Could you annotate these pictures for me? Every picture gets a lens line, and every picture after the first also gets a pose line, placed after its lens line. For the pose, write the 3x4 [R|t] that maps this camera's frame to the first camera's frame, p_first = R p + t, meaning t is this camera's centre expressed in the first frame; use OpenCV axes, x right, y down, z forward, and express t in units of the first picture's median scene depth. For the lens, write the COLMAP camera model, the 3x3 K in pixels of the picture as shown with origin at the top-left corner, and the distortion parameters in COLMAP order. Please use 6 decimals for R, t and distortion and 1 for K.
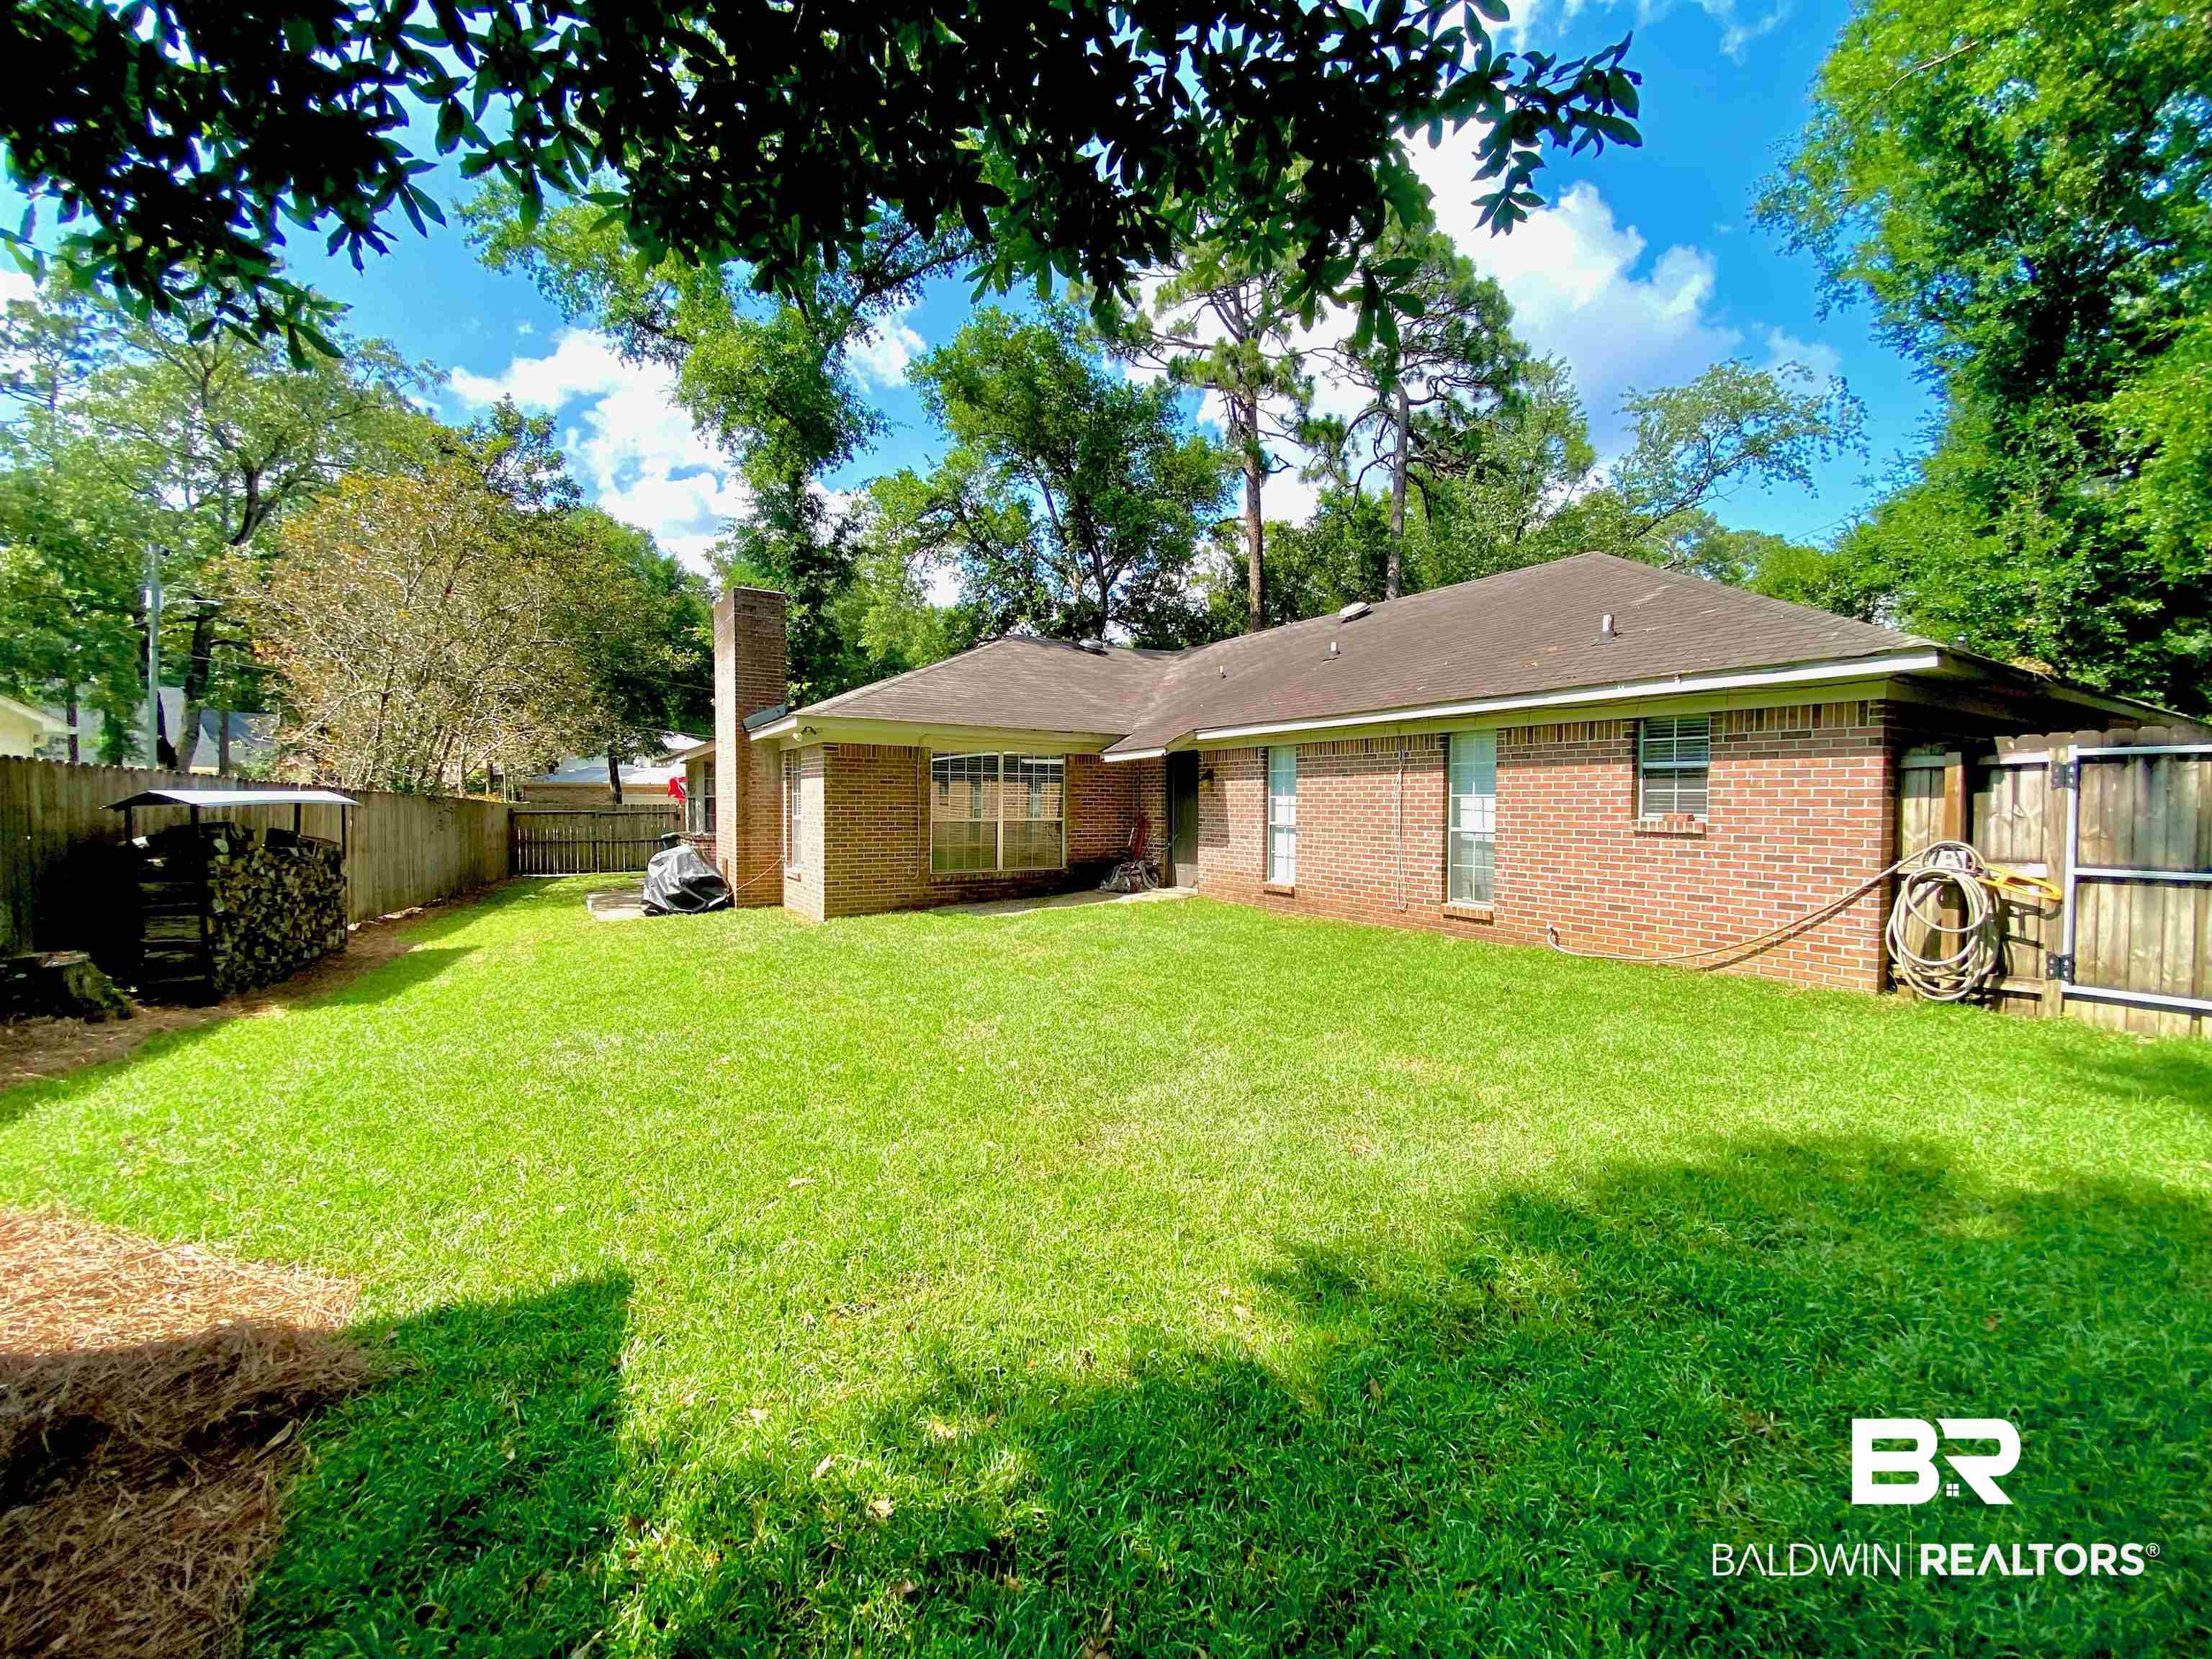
lens RADIAL K [[879.6, 0, 1106.0], [0, 879.6, 829.5], [0, 0, 1]] dist [0.001564, 0.000132]
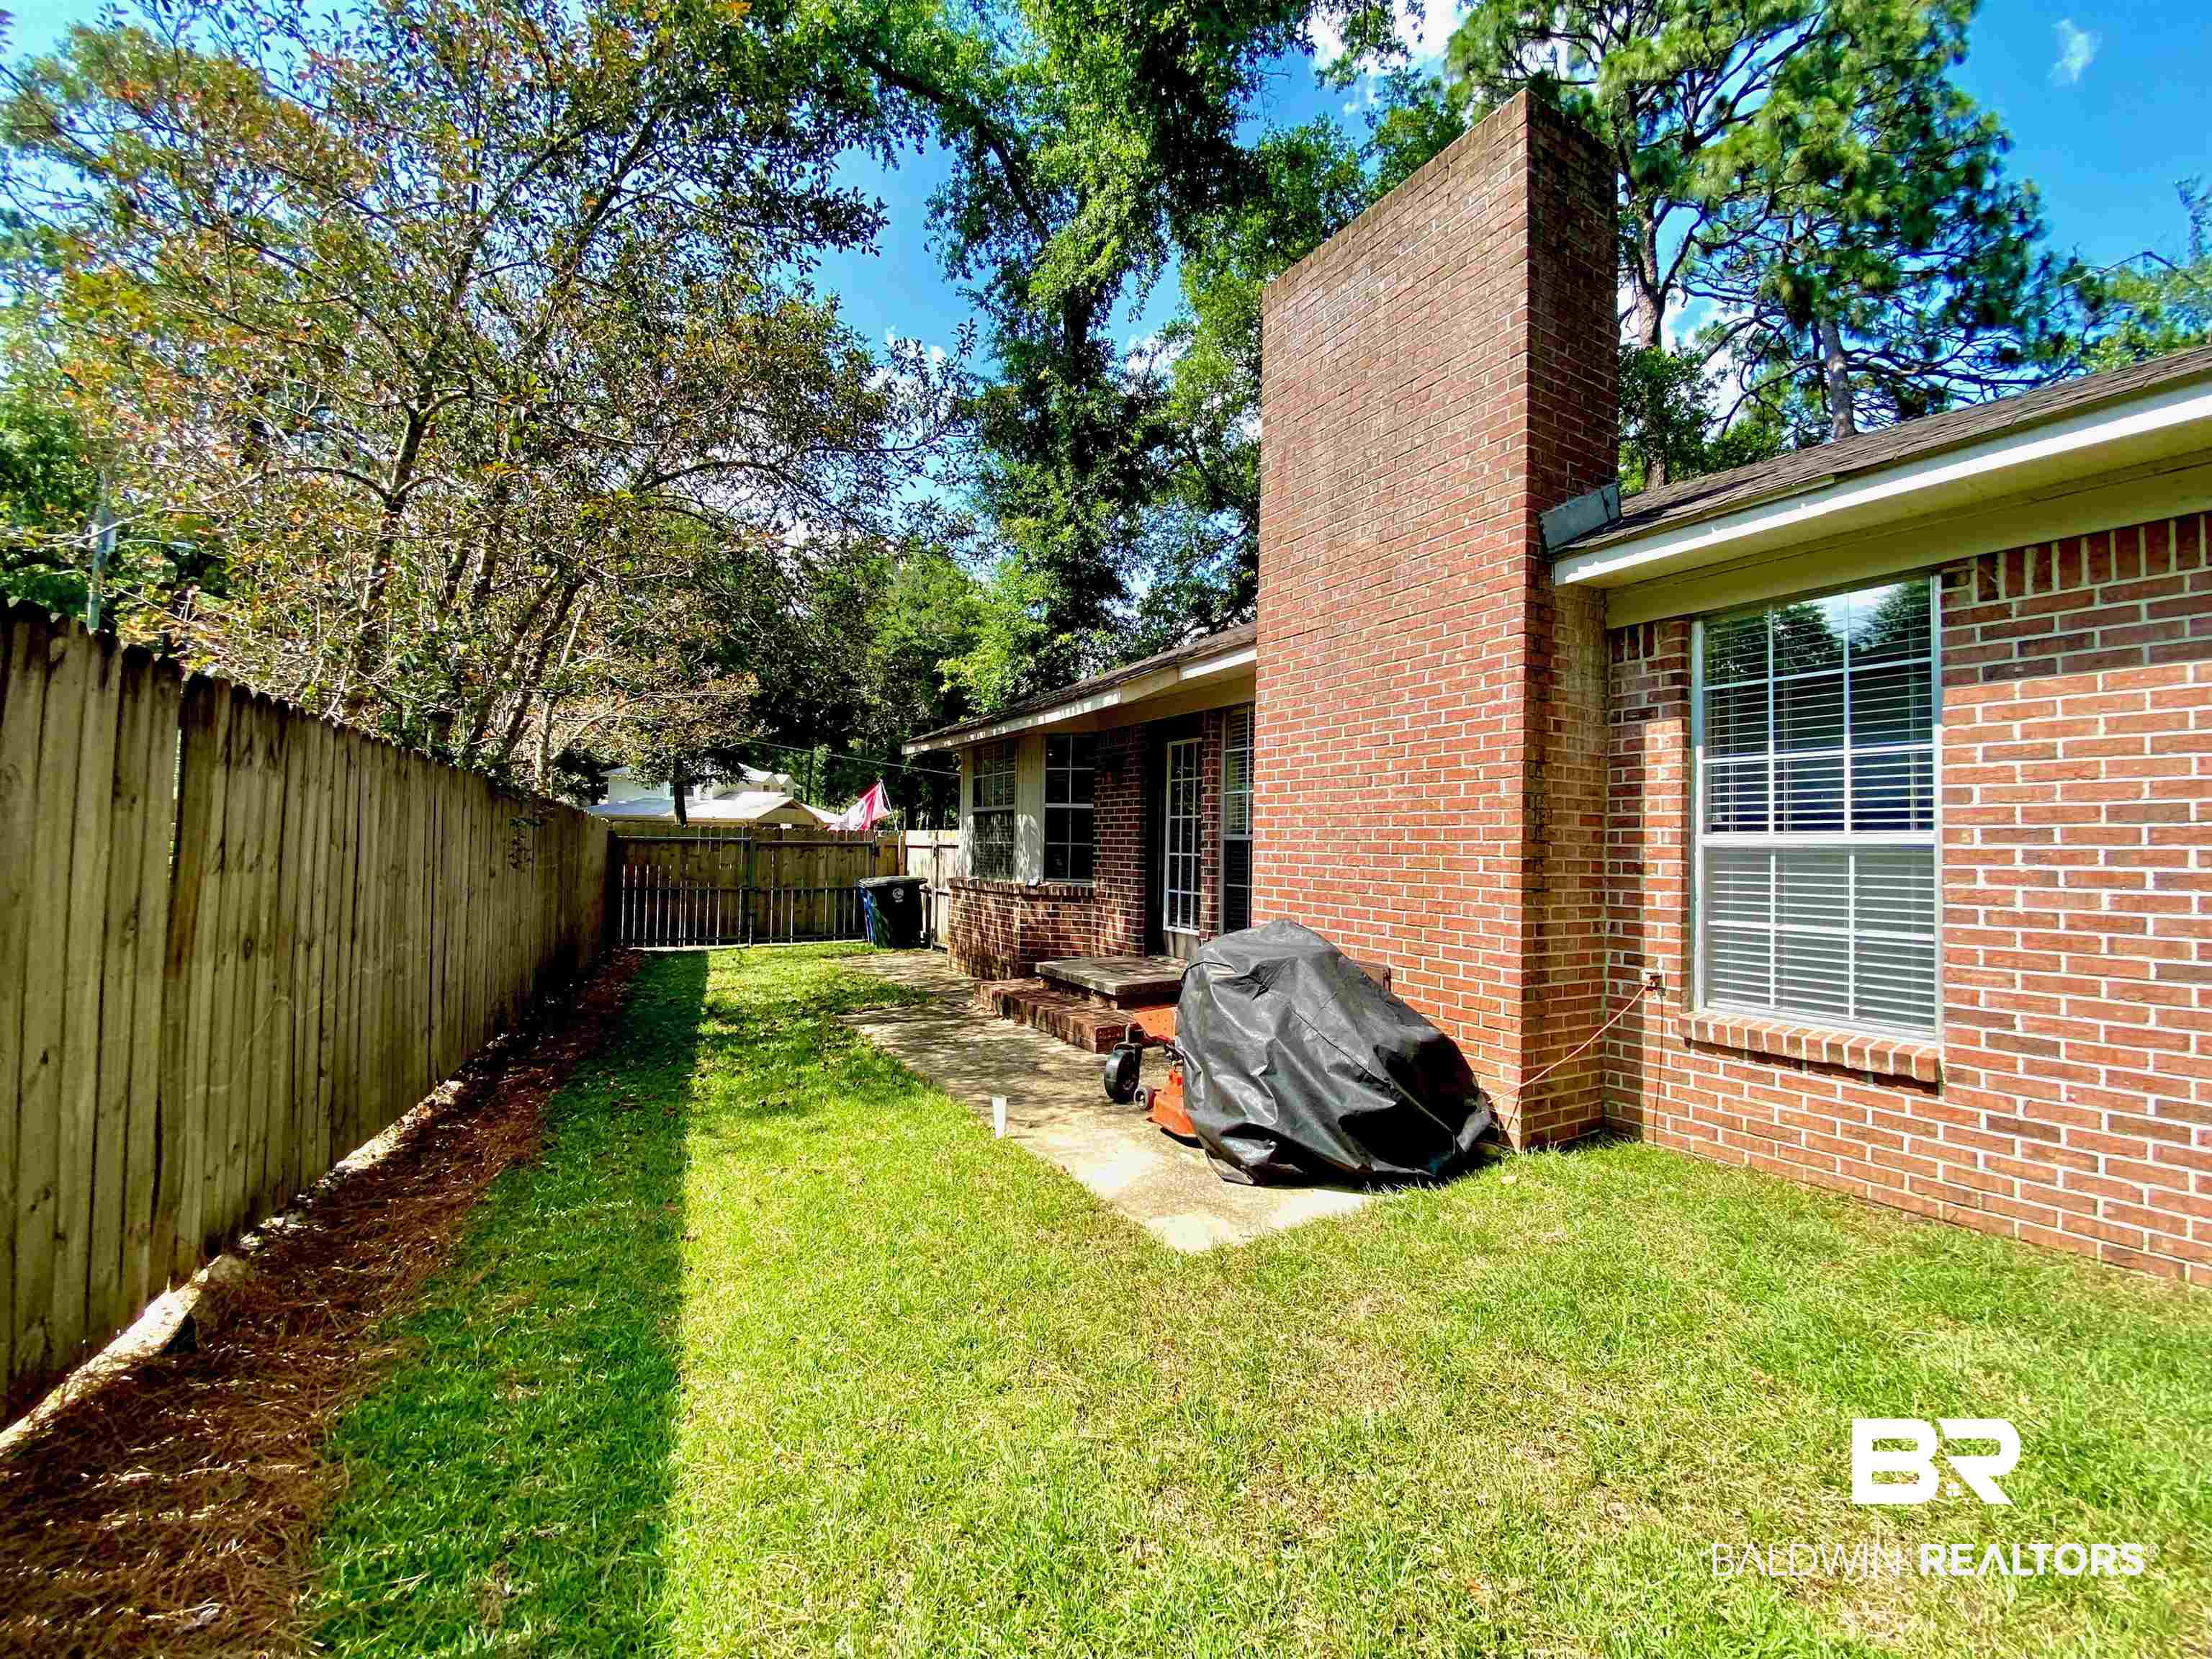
lens RADIAL K [[879.6, 0, 1106.0], [0, 879.6, 829.5], [0, 0, 1]] dist [0.001564, 0.000132]
pose [[0.999685, 0.018514, -0.016918, -0.472545], [-0.019484, 0.998063, -0.059085, 0.002652], [0.015791, 0.059396, 0.998110, 0.595125]]
